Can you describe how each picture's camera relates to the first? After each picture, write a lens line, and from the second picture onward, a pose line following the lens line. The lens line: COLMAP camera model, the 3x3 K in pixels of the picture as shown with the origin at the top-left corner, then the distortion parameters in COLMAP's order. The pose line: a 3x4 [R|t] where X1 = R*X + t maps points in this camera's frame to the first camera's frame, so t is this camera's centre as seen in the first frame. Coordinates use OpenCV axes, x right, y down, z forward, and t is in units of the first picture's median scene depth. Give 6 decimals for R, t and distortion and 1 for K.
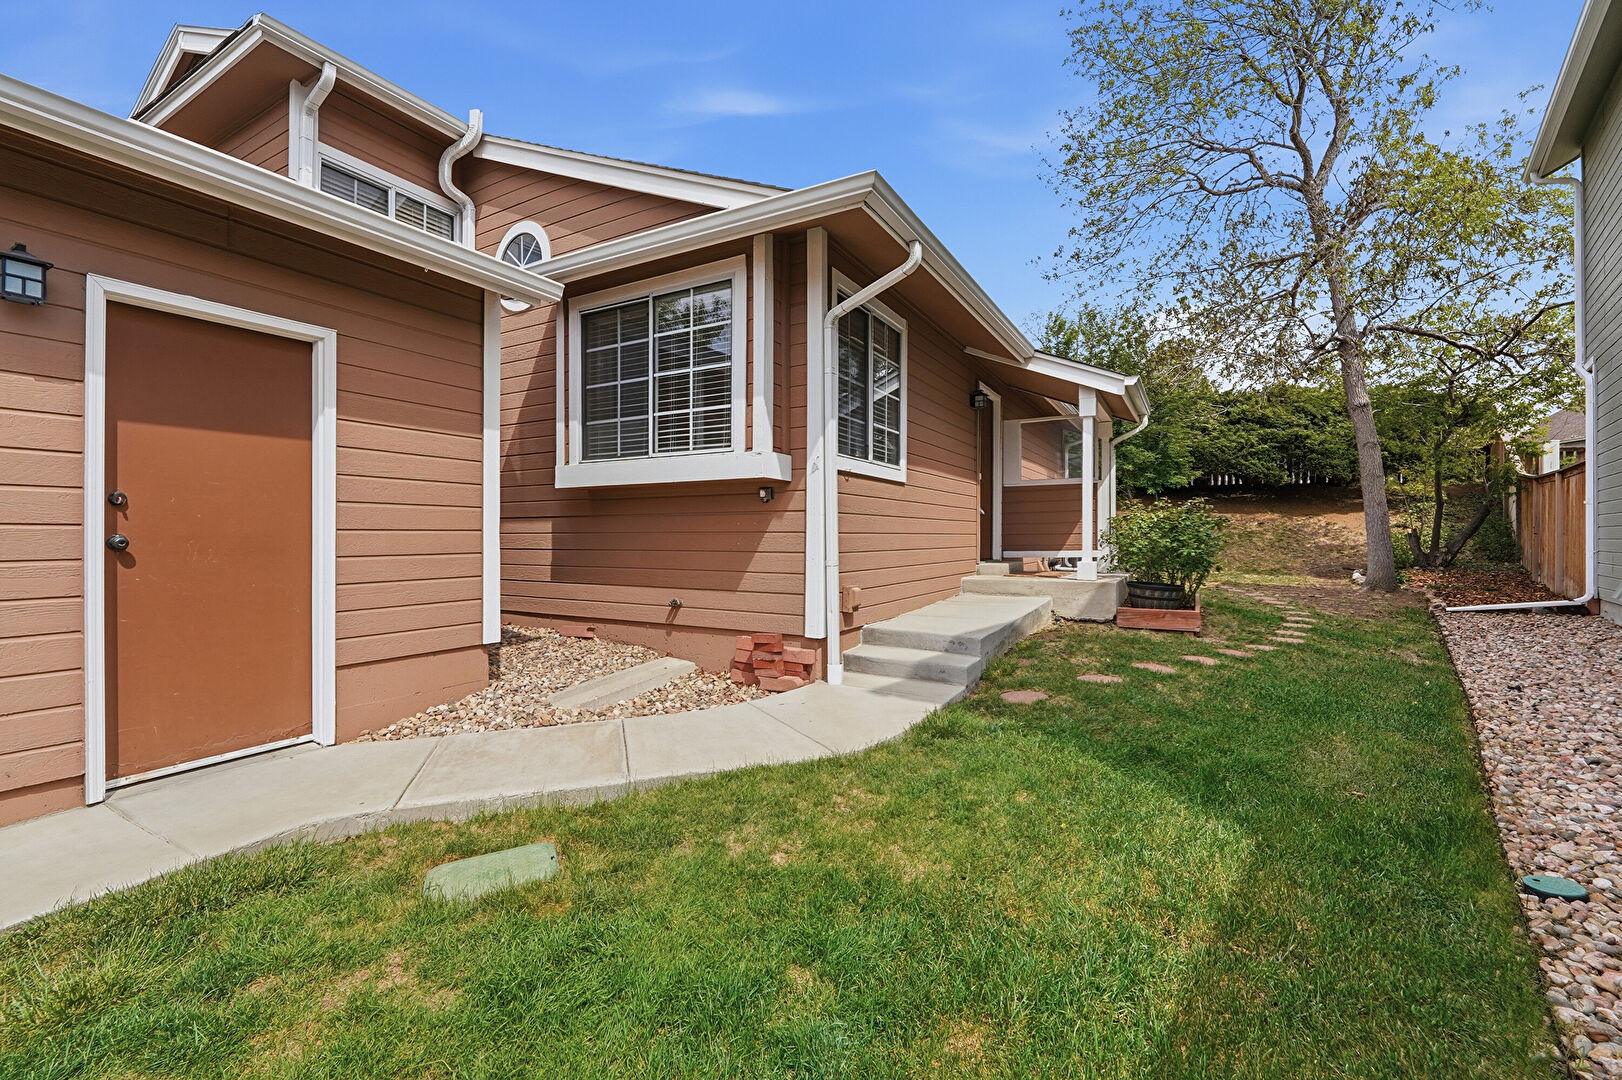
lens RADIAL K [[687.3, 0, 810.5], [0, 687.3, 528.8], [0, 0, 1]] dist [-0.003275, -0.000300]
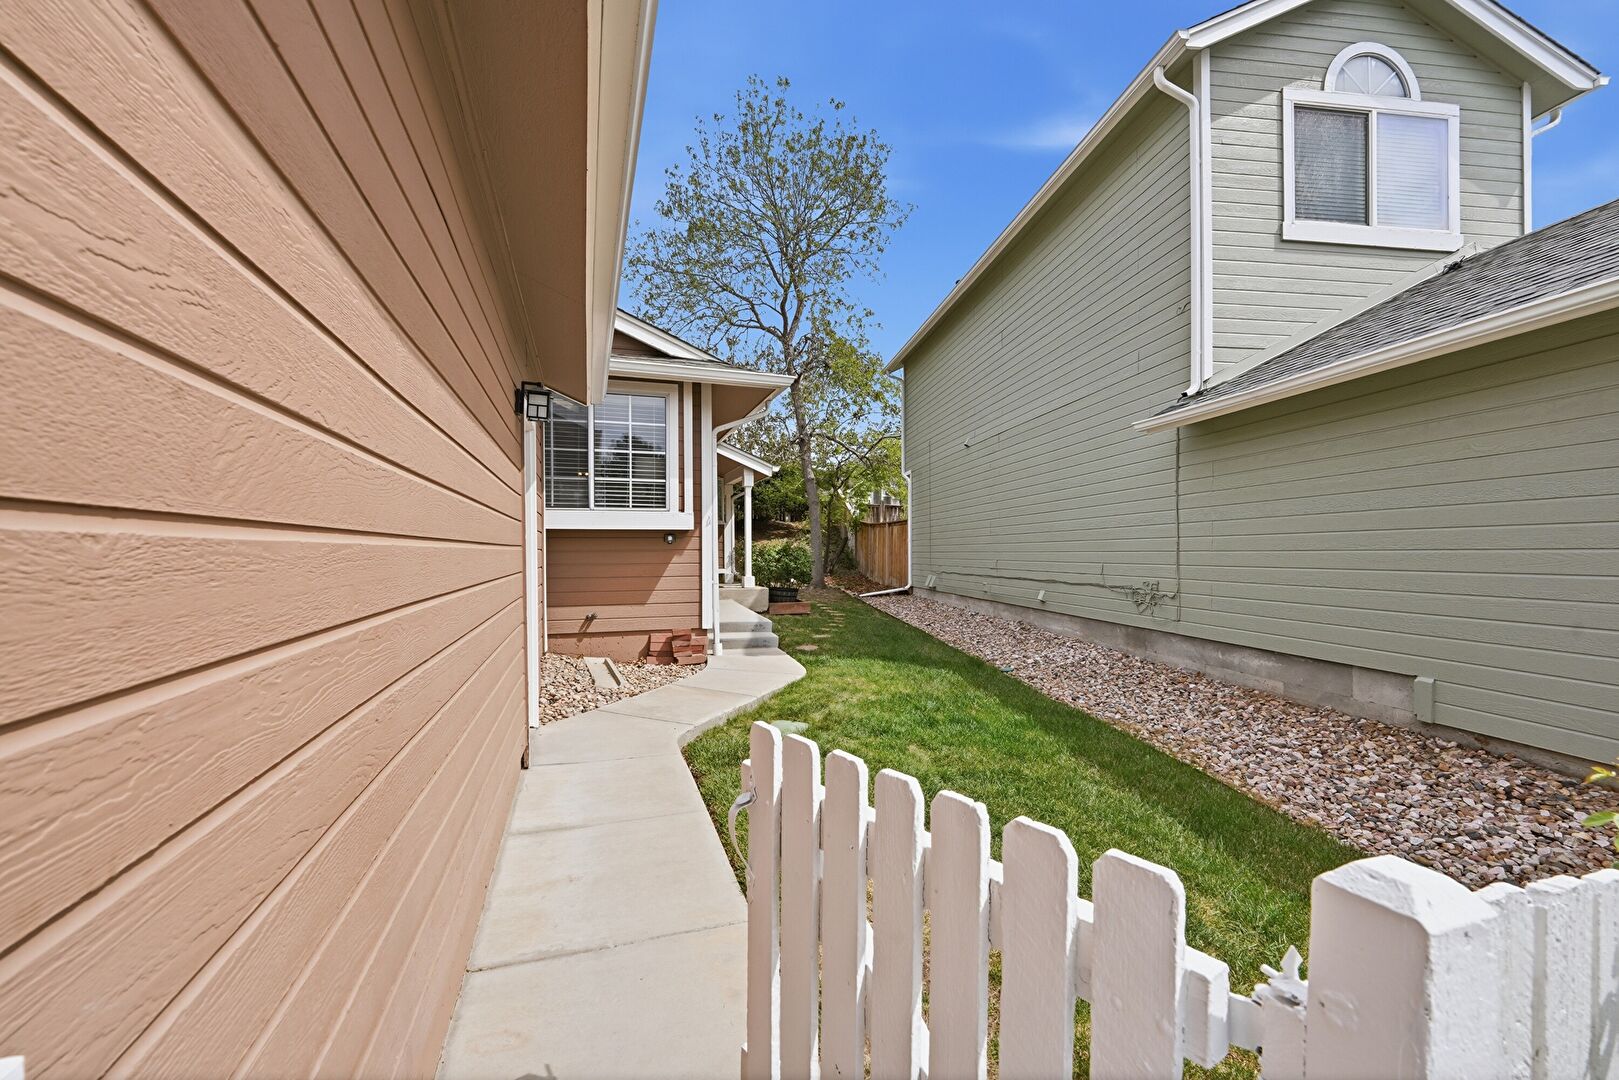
lens RADIAL K [[668.1, 0, 804.8], [0, 668.1, 548.5], [0, 0, 1]] dist [0.000765, -0.009504]
pose [[0.673219, -0.001259, 0.739442, -0.396378], [-0.002191, 0.999991, 0.003697, -0.014140], [-0.739440, -0.004109, 0.673210, -0.087682]]
